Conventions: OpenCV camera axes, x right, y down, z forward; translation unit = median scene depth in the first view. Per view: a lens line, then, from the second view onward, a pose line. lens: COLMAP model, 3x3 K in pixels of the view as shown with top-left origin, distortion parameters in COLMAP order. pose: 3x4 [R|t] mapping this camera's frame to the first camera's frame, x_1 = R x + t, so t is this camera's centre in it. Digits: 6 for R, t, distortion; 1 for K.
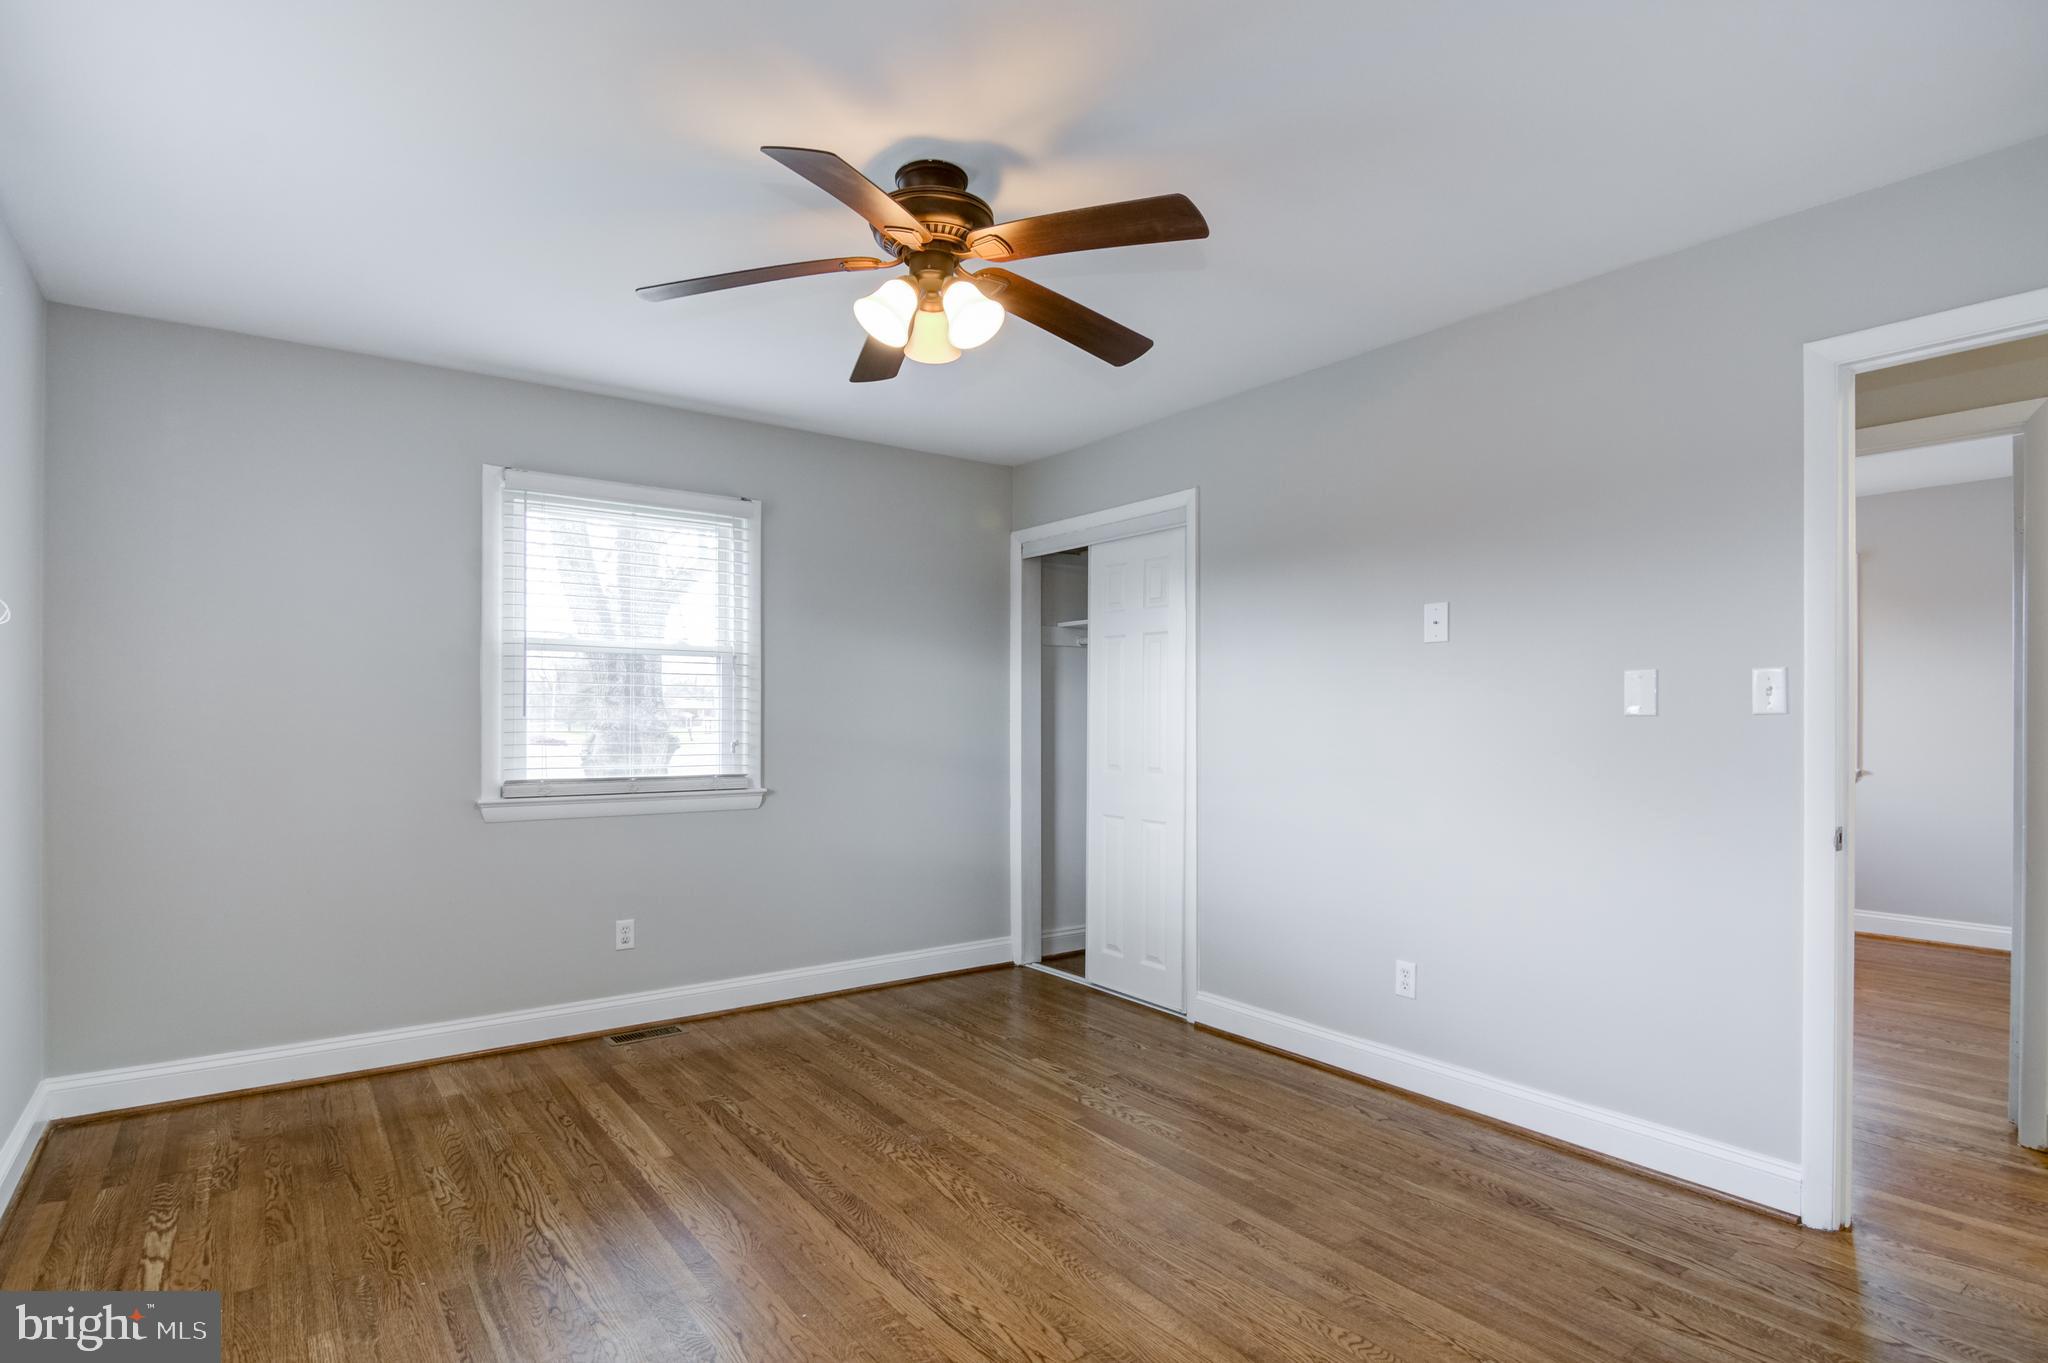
lens RADIAL K [[1027.1, 0, 1018.1], [0, 1027.1, 709.2], [0, 0, 1]] dist [-0.005229, -0.002365]
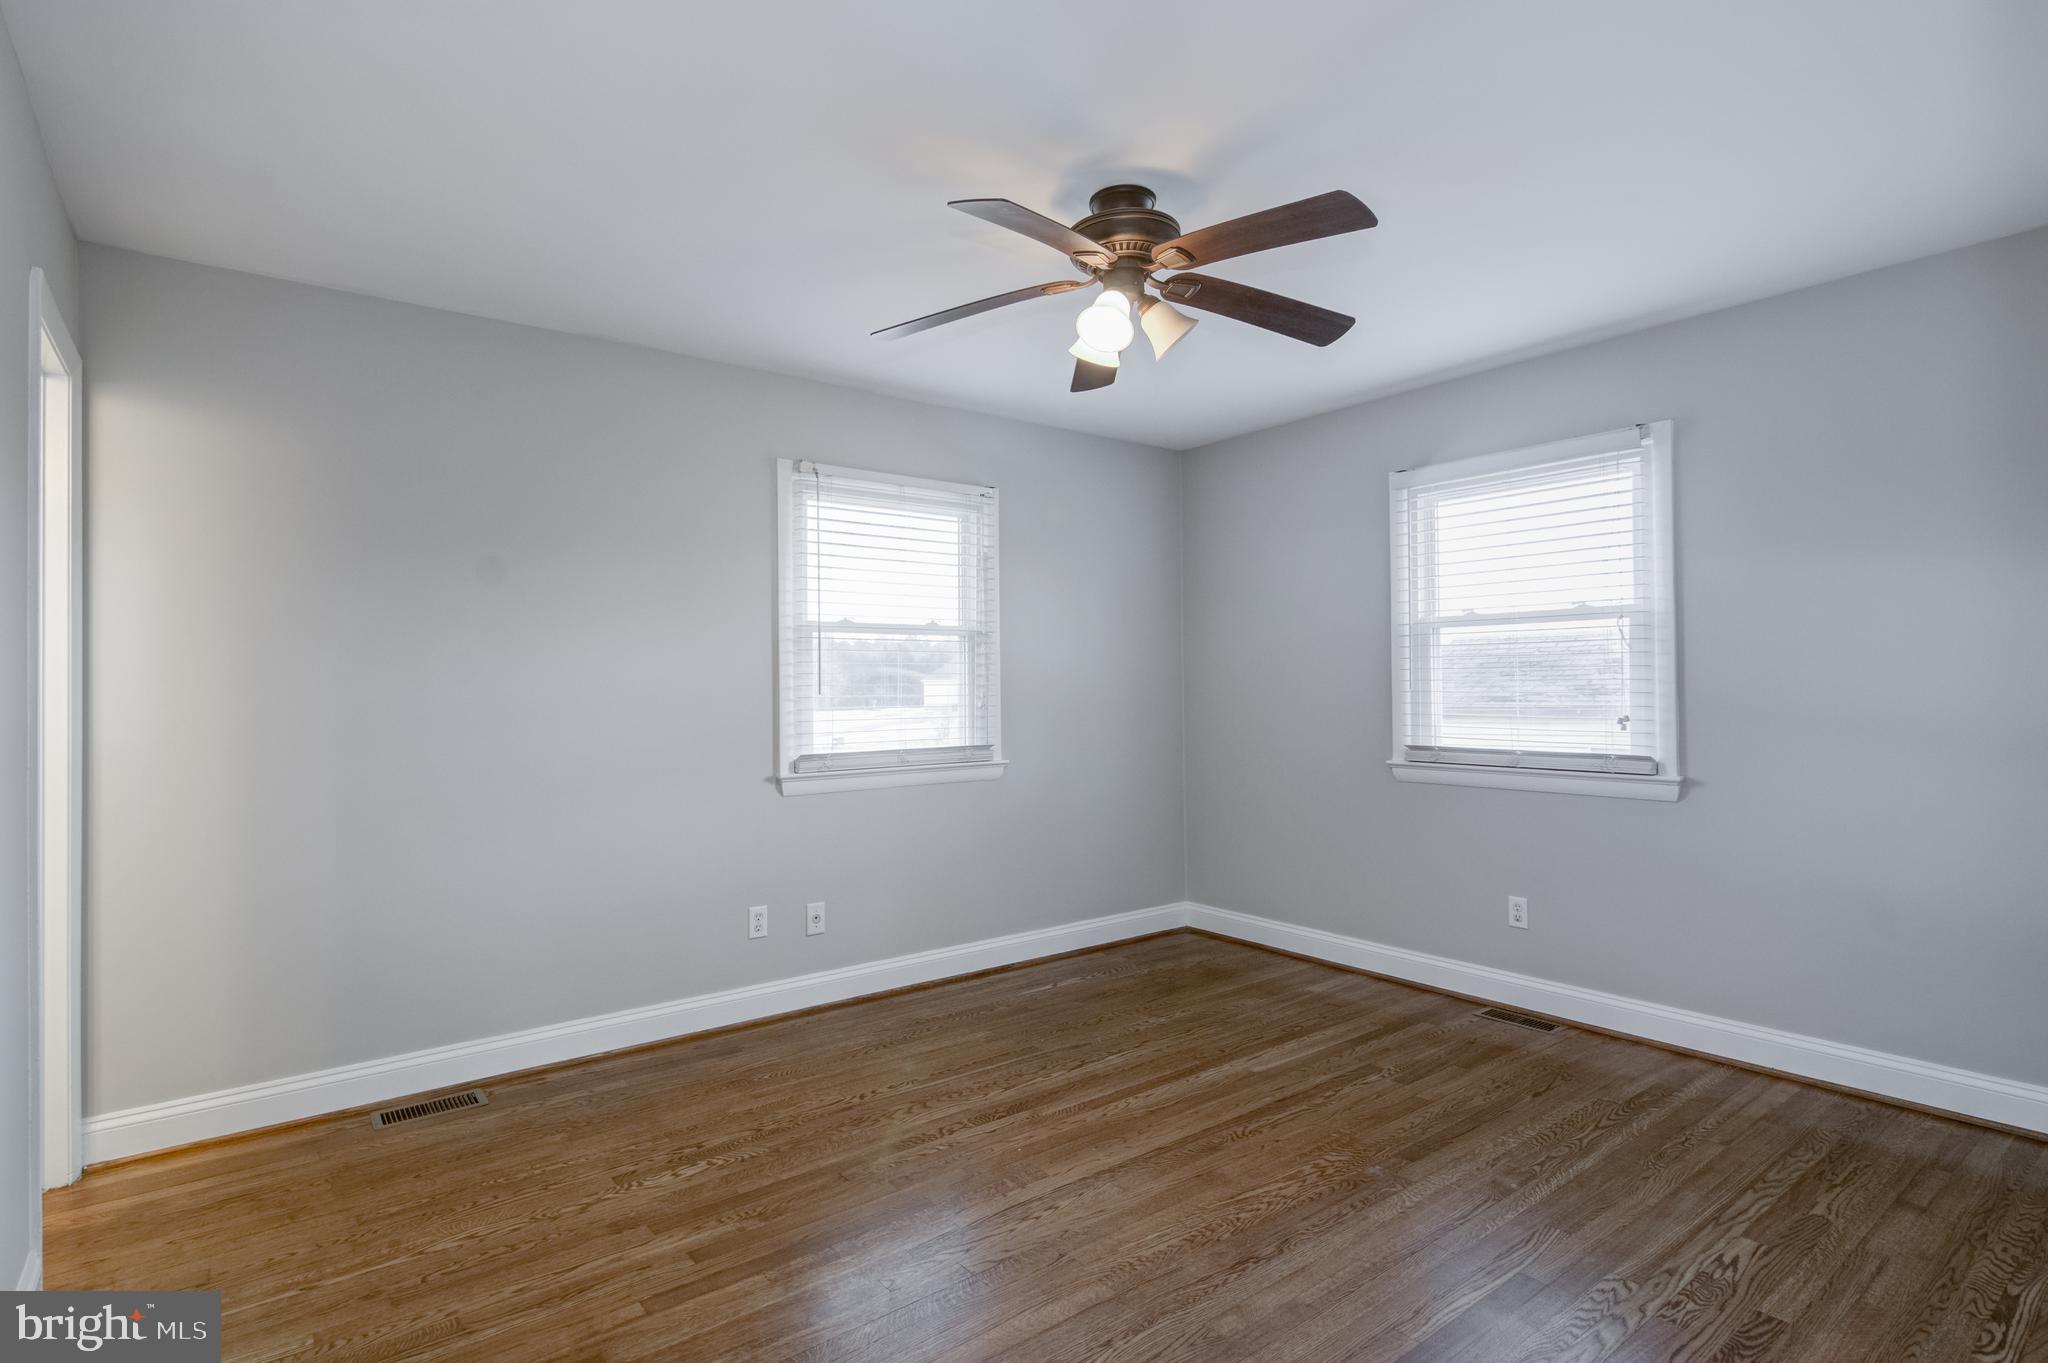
lens RADIAL K [[1041.8, 0, 1024.0], [0, 1041.8, 681.5], [0, 0, 1]] dist [0.000837, -0.000665]
pose [[0.026599, -0.002955, -0.999642, 0.700770], [0.020596, 0.999785, -0.002407, -0.007882], [0.999434, -0.020525, 0.026654, 0.600432]]
